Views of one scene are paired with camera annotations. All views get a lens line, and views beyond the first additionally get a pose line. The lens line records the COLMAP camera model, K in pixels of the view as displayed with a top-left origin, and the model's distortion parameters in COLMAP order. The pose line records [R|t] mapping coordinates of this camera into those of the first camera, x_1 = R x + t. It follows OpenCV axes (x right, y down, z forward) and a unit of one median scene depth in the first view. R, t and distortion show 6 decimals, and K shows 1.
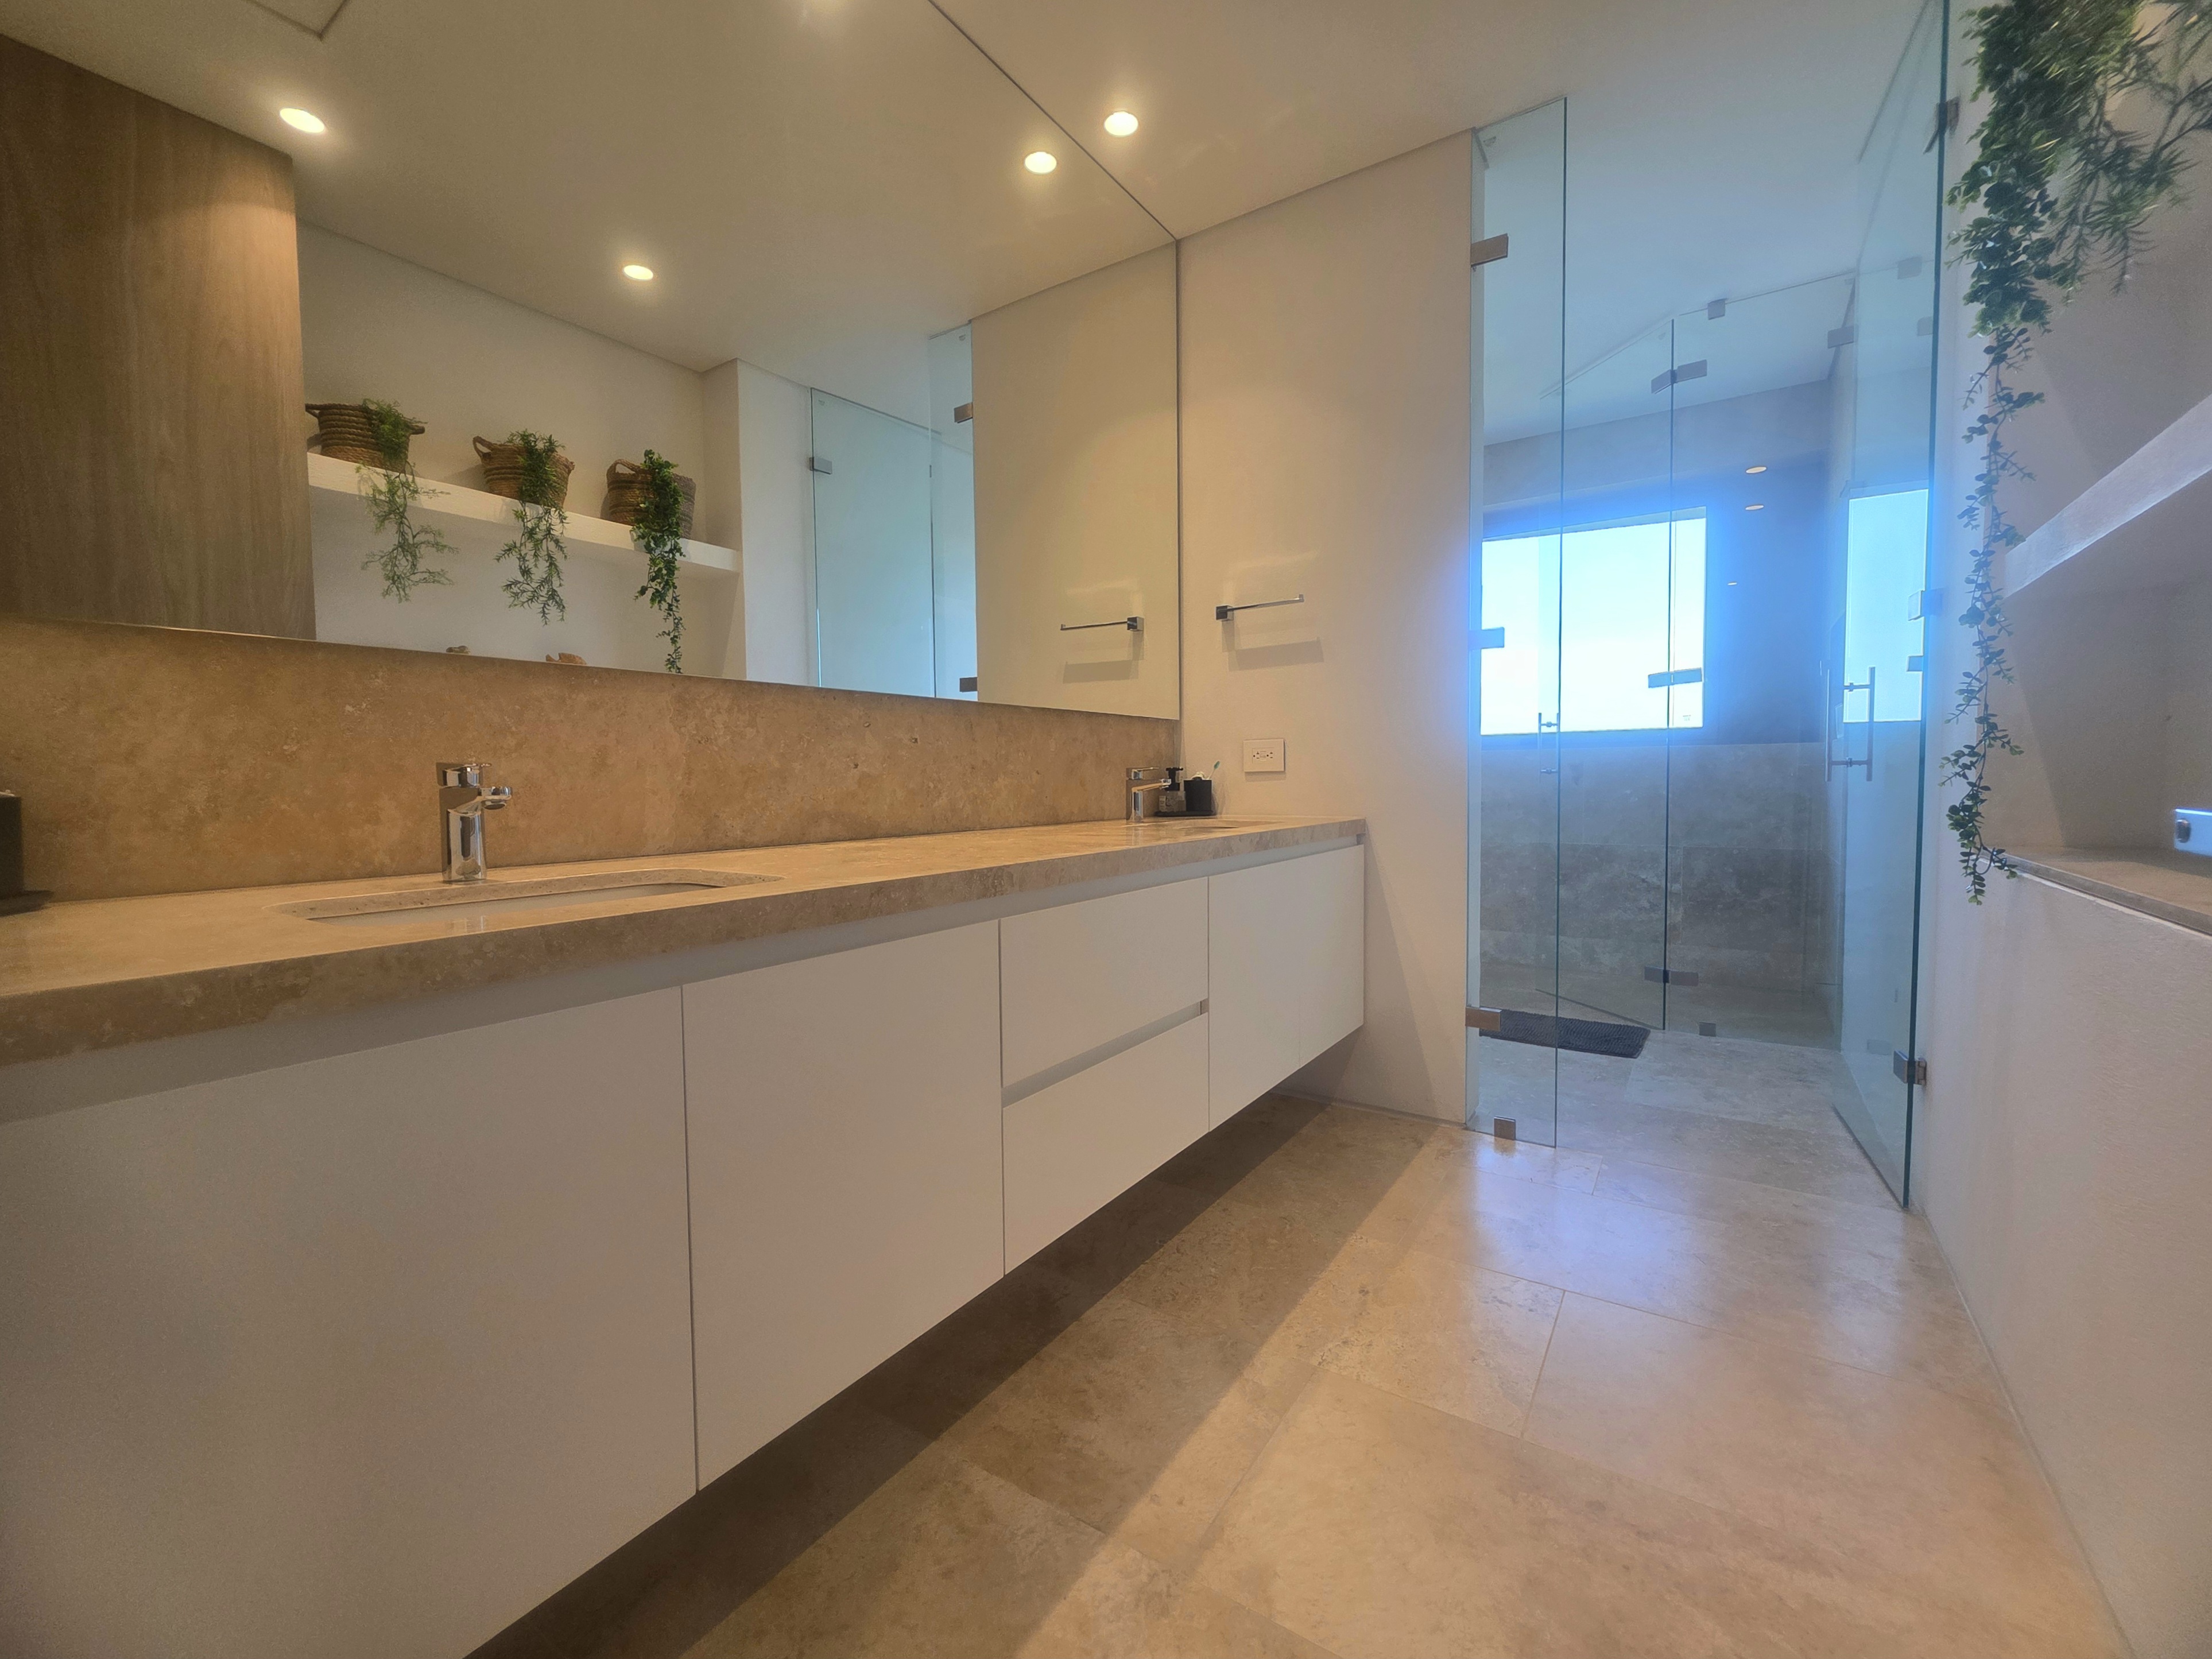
lens RADIAL K [[923.3, 0, 1103.6], [0, 923.3, 822.6], [0, 0, 1]] dist [-0.001835, -0.000521]
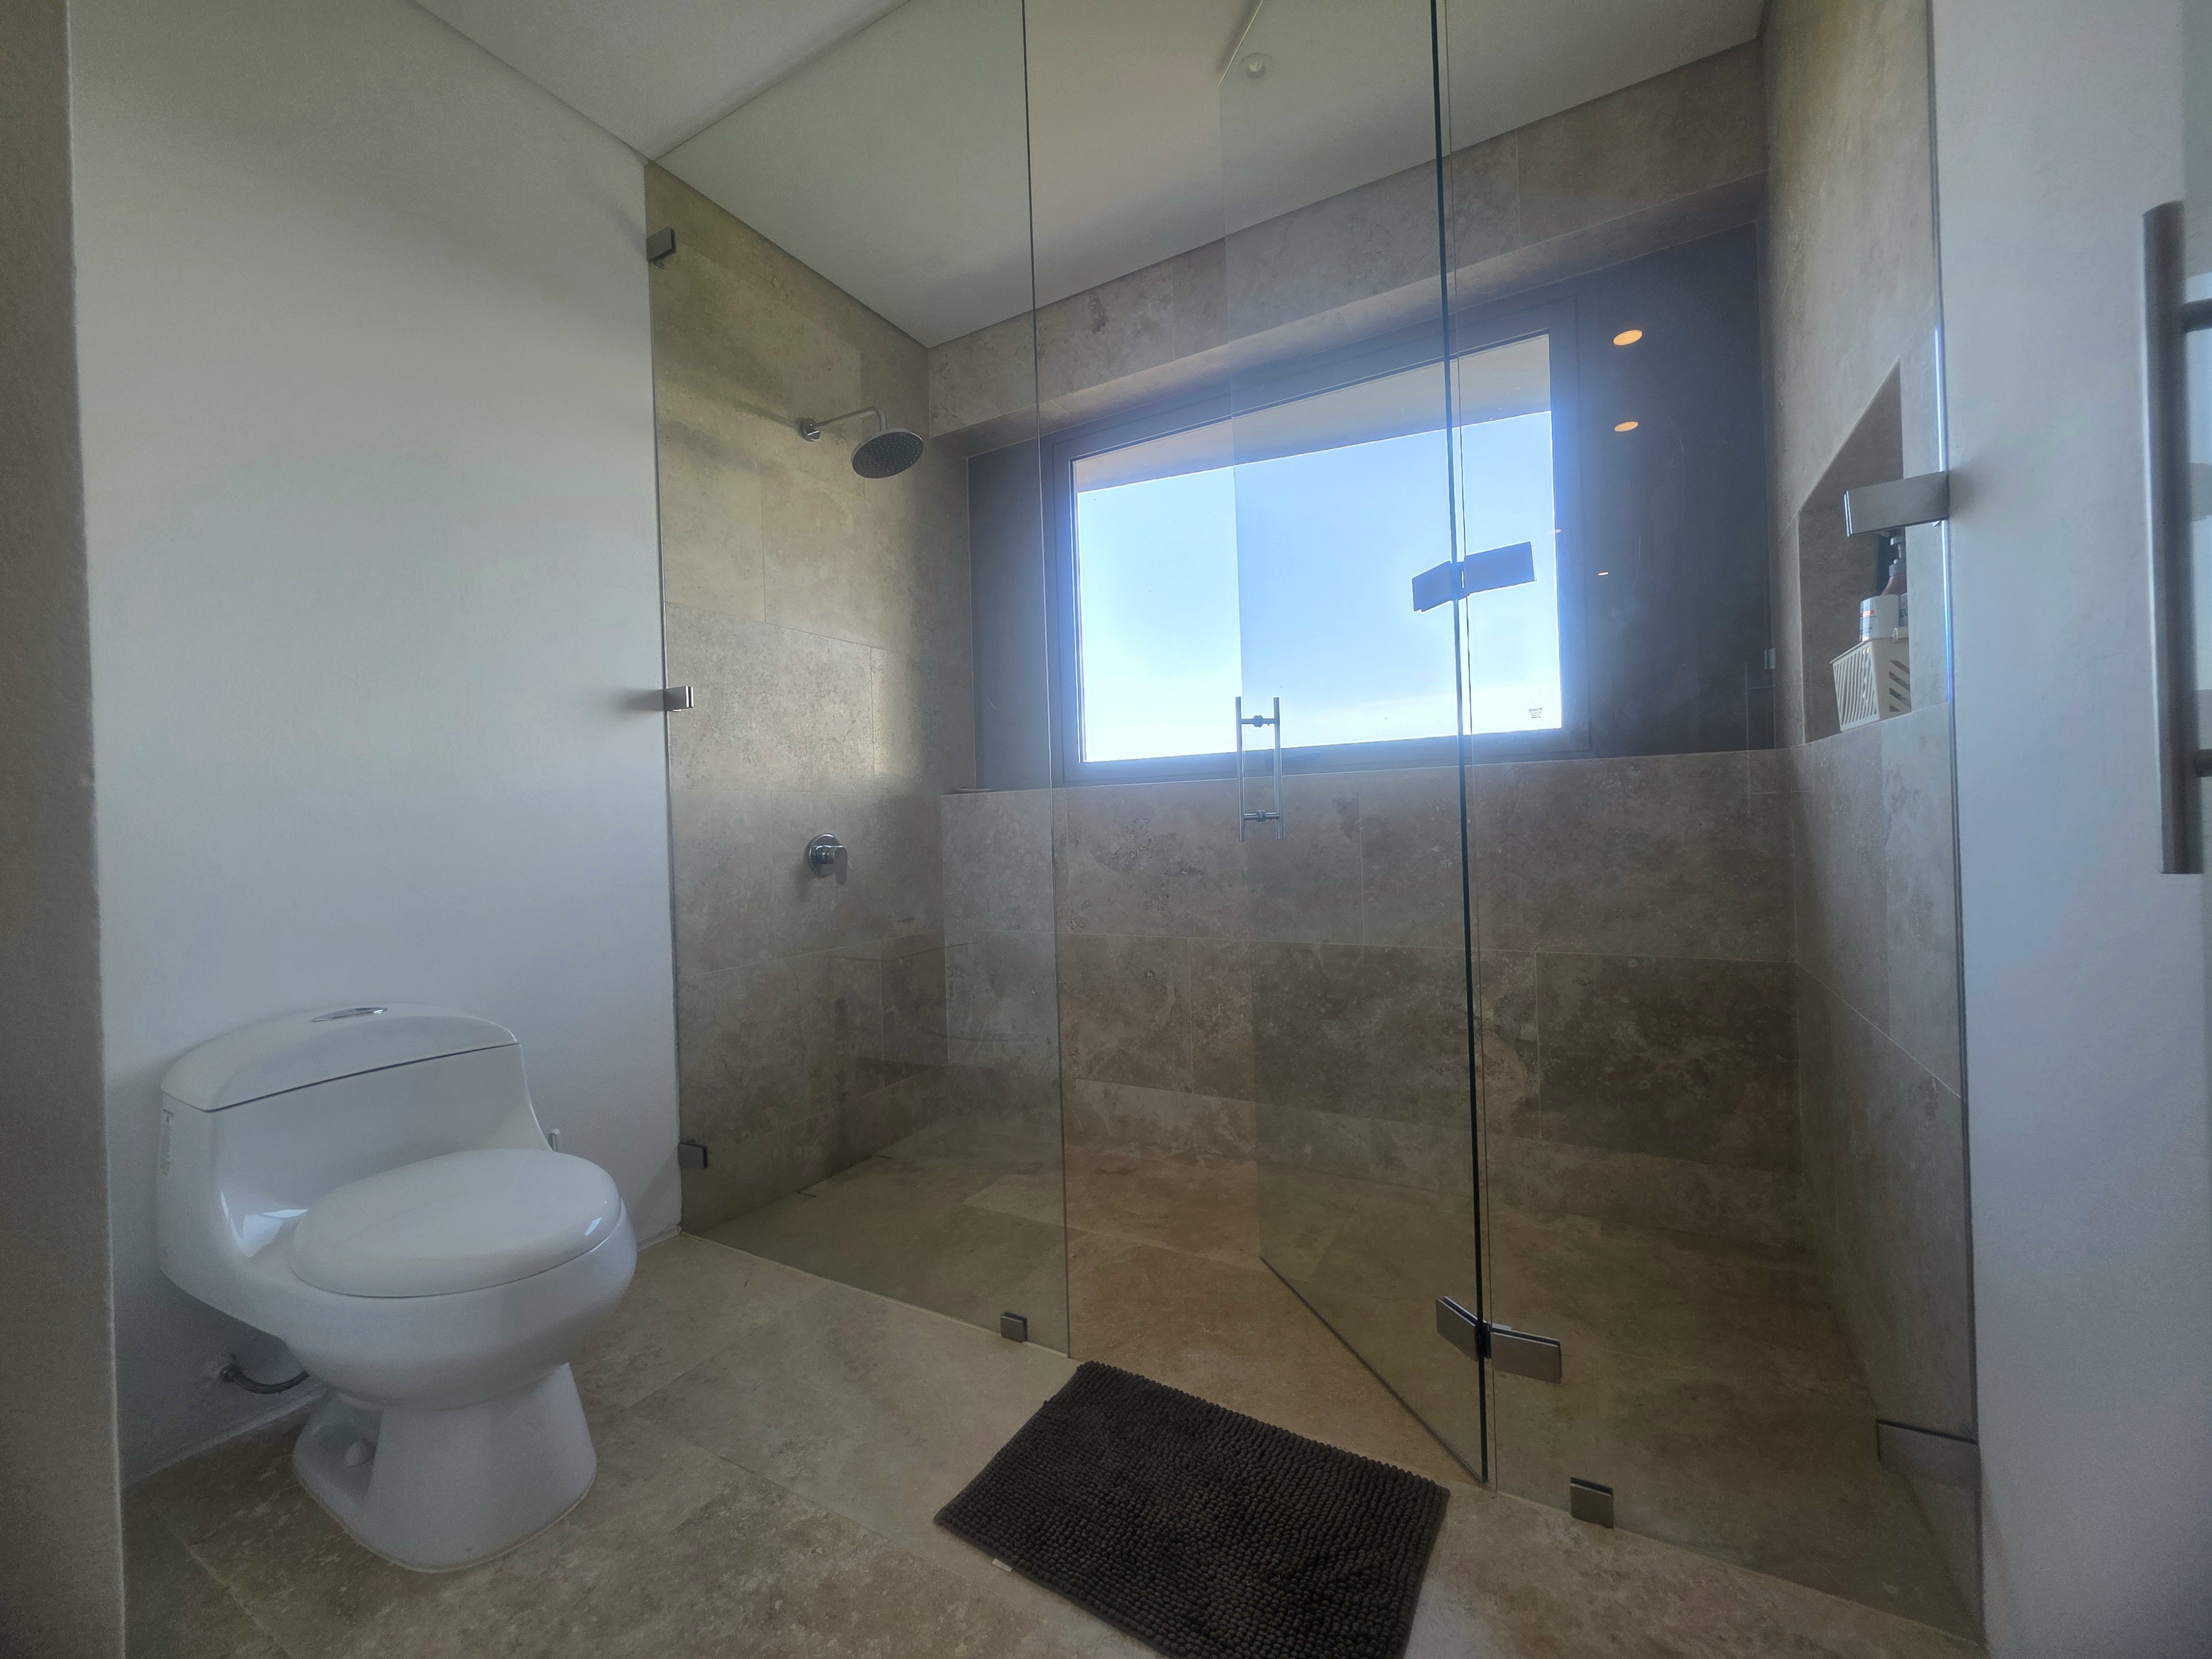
lens RADIAL K [[882.8, 0, 1104.9], [0, 882.8, 824.3], [0, 0, 1]] dist [0.001525, 0.000261]
pose [[0.997214, -0.019062, 0.072114, 0.353517], [0.022477, 0.998649, -0.046846, -0.030027], [-0.071124, 0.048336, 0.996296, 0.520698]]
